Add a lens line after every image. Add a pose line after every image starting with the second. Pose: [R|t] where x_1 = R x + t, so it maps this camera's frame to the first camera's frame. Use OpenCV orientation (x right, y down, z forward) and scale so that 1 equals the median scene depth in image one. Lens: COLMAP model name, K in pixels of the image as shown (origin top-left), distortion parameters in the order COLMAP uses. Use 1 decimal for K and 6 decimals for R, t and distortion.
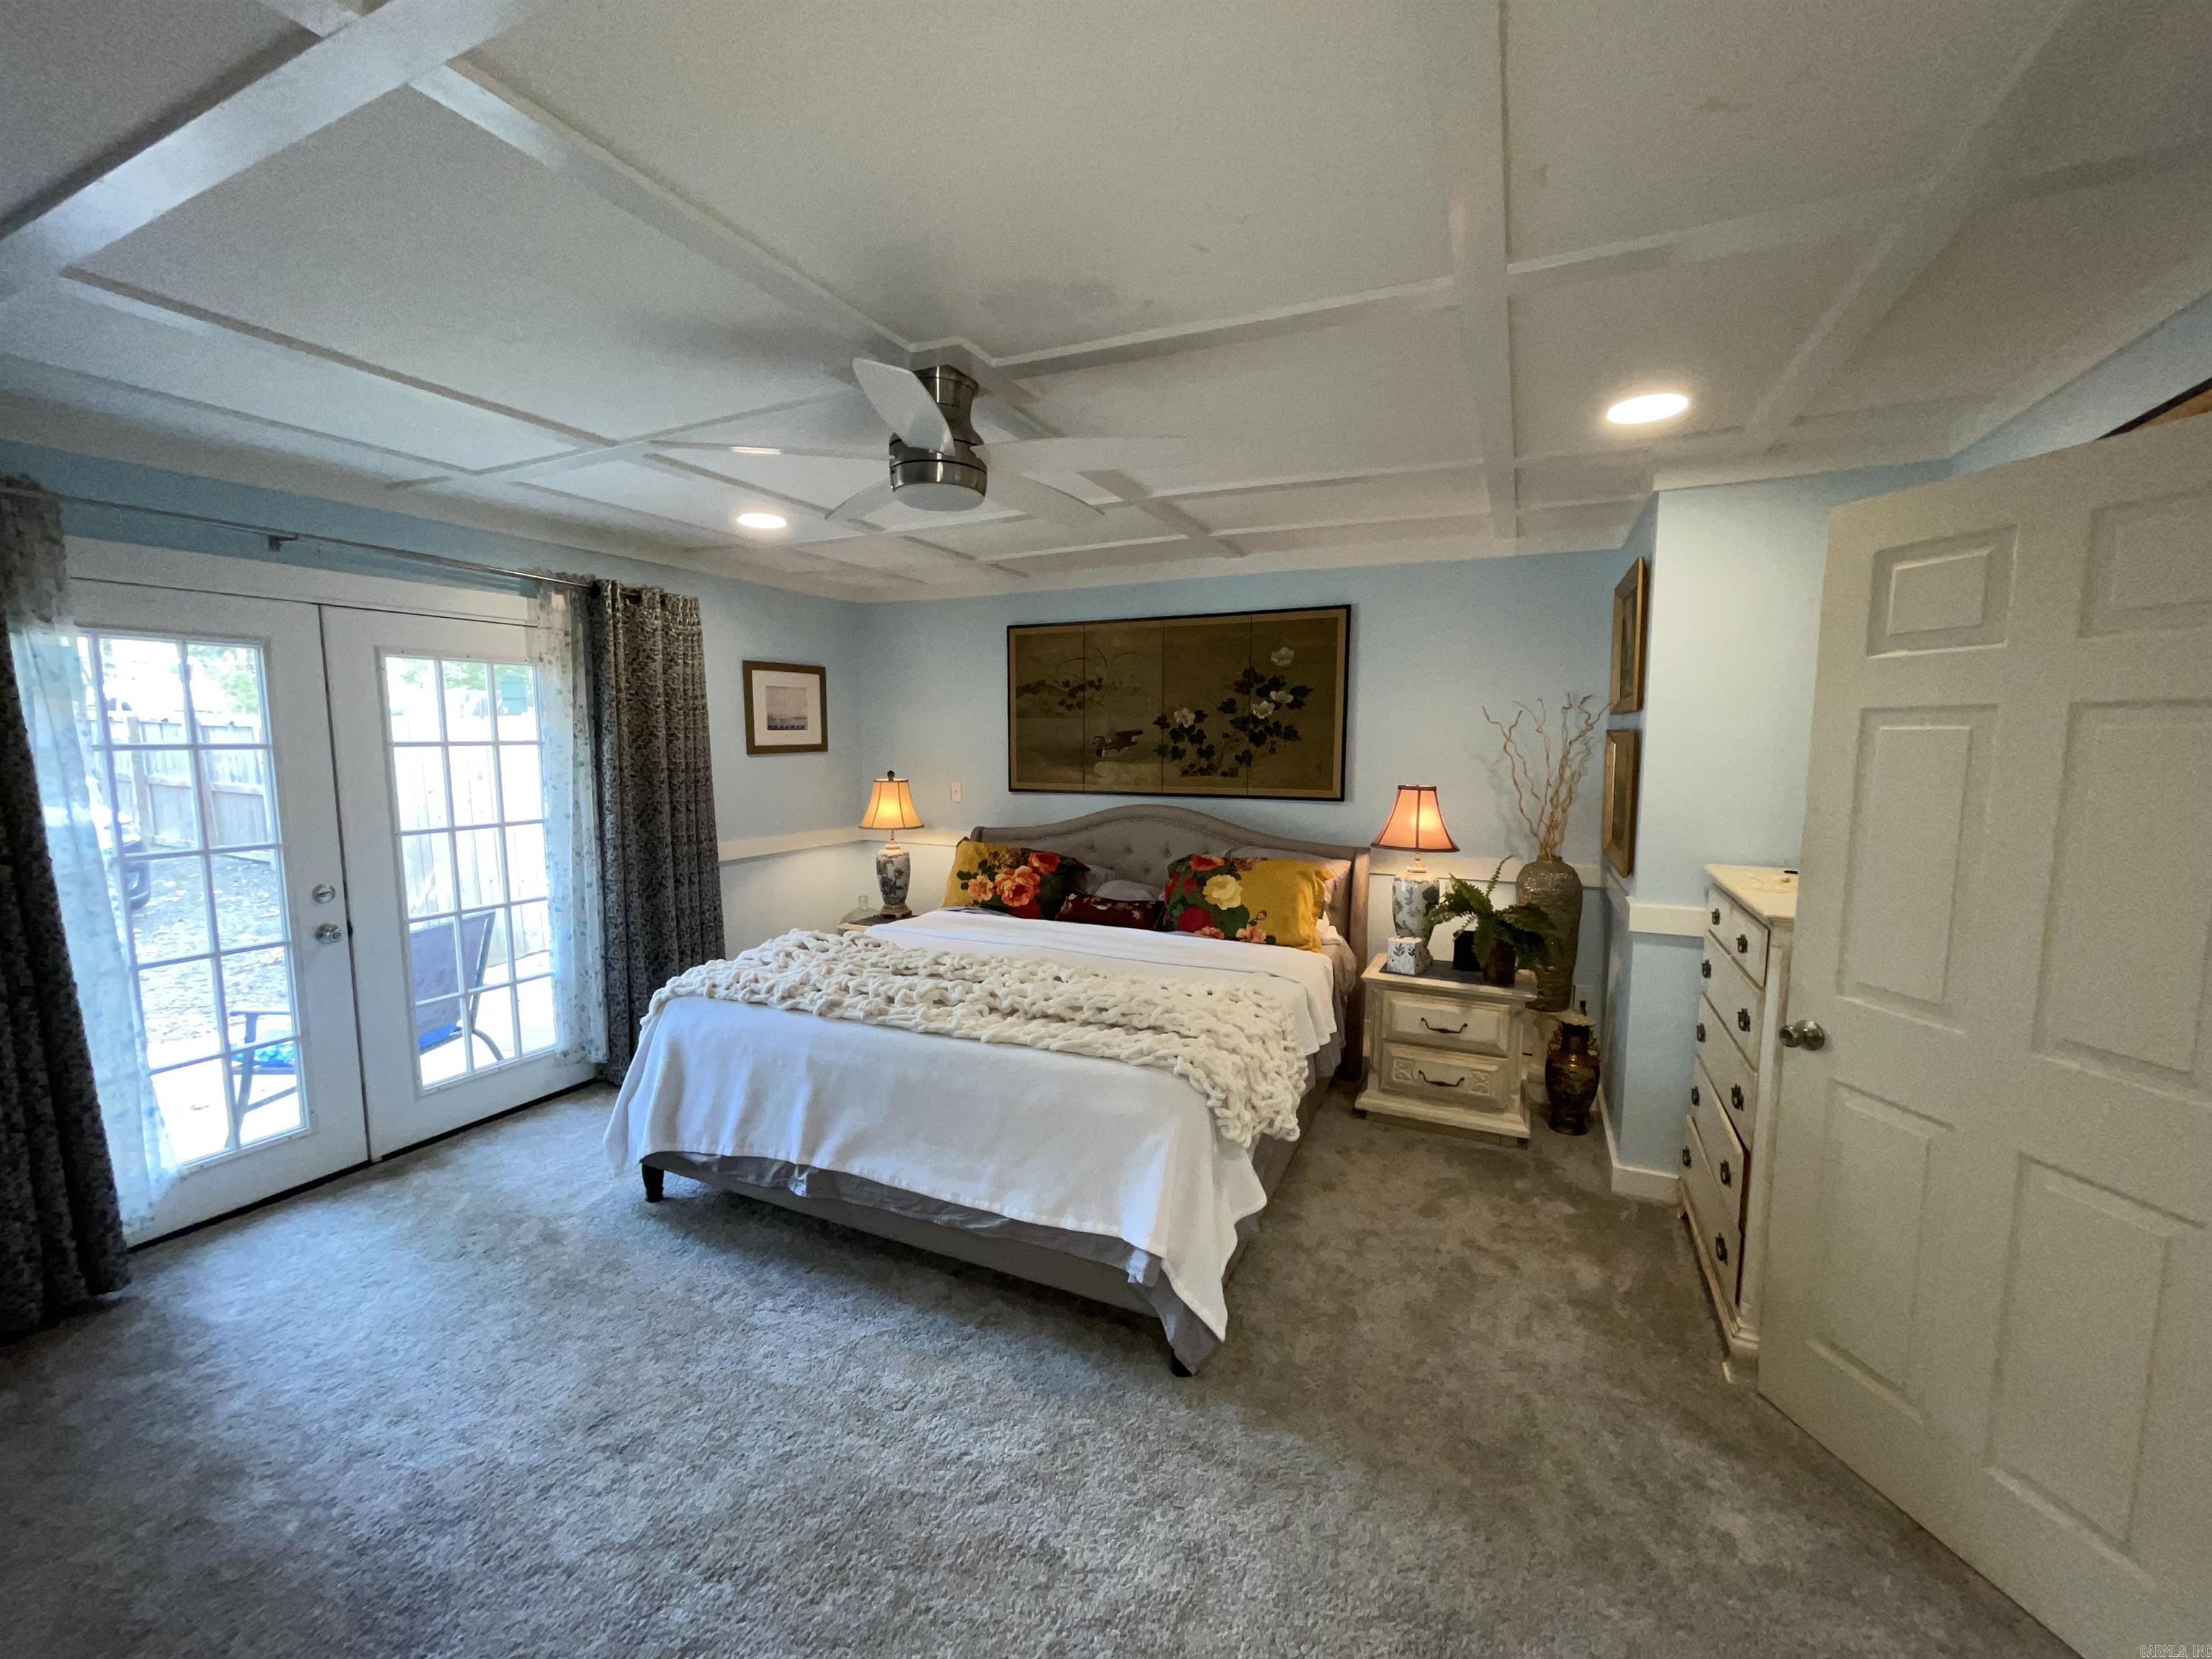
lens RADIAL K [[895.9, 0, 1101.0], [0, 895.9, 832.1], [0, 0, 1]] dist [0.000792, -0.000191]
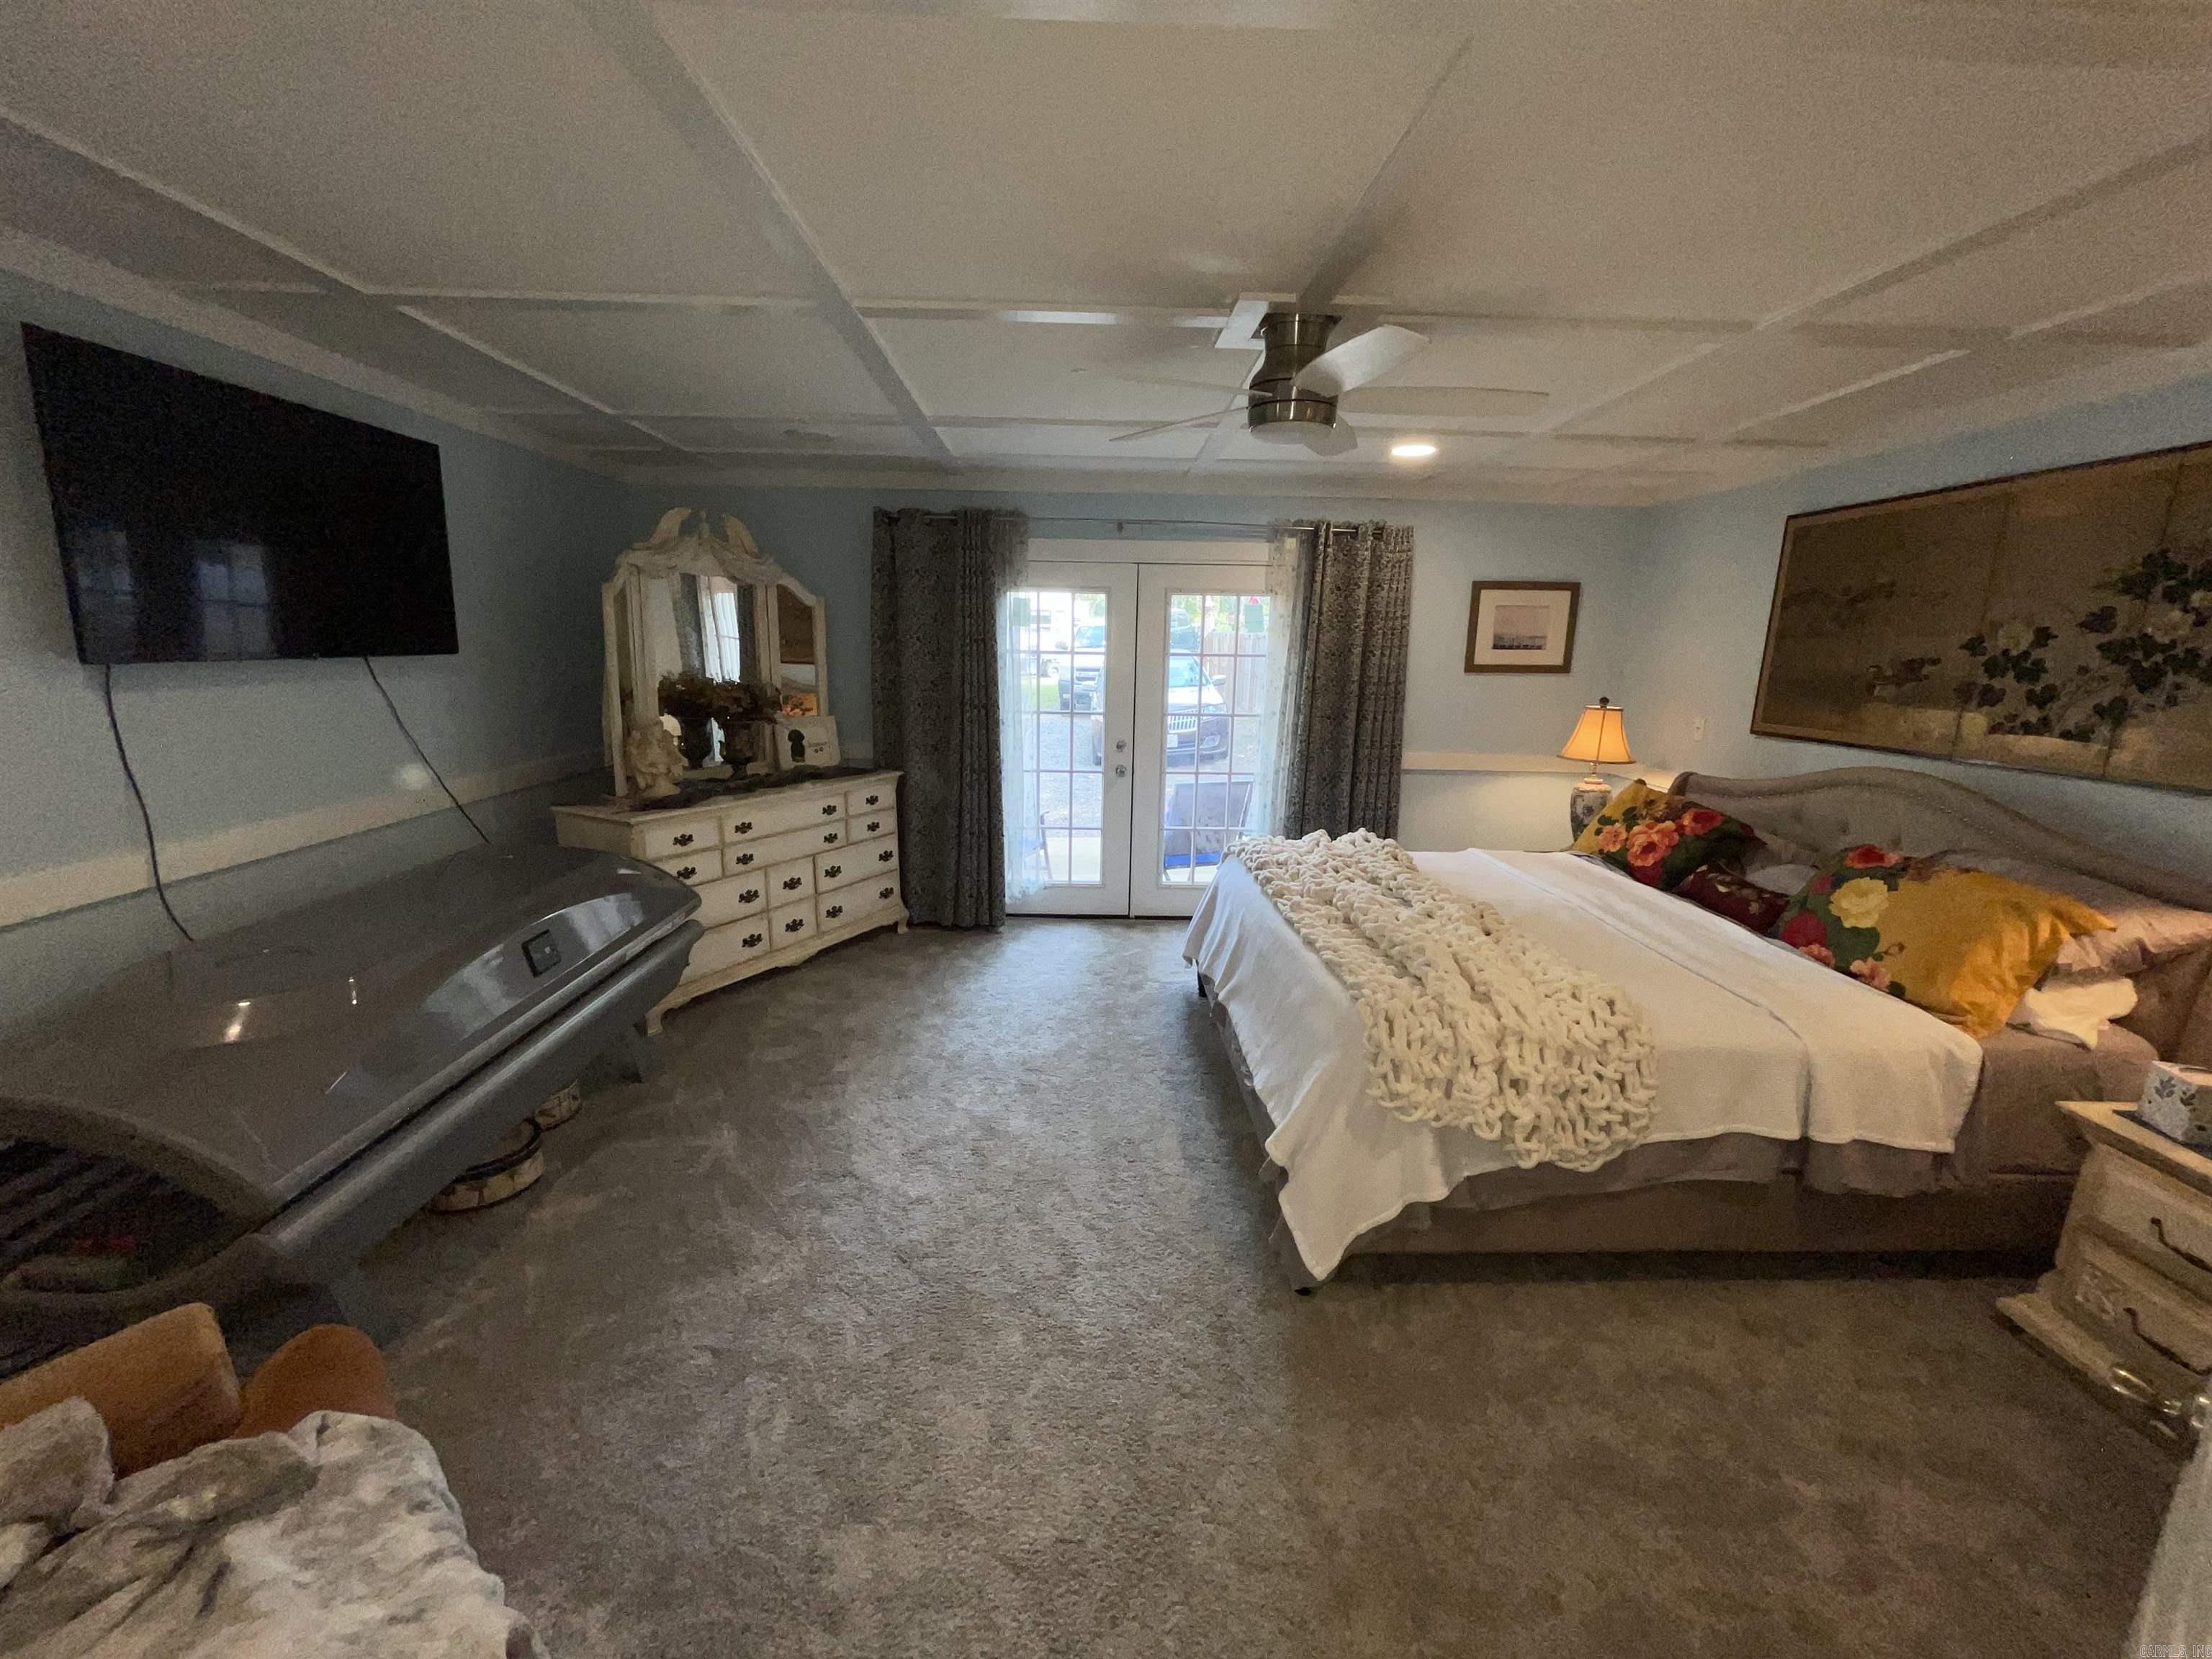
lens RADIAL K [[895.9, 0, 1091.8], [0, 895.9, 823.2], [0, 0, 1]] dist [0.000792, -0.000191]
pose [[0.439371, 0.186564, -0.878719, 0.401149], [-0.116787, 0.981757, 0.150045, -0.021752], [0.890682, 0.036697, 0.453144, 0.157736]]
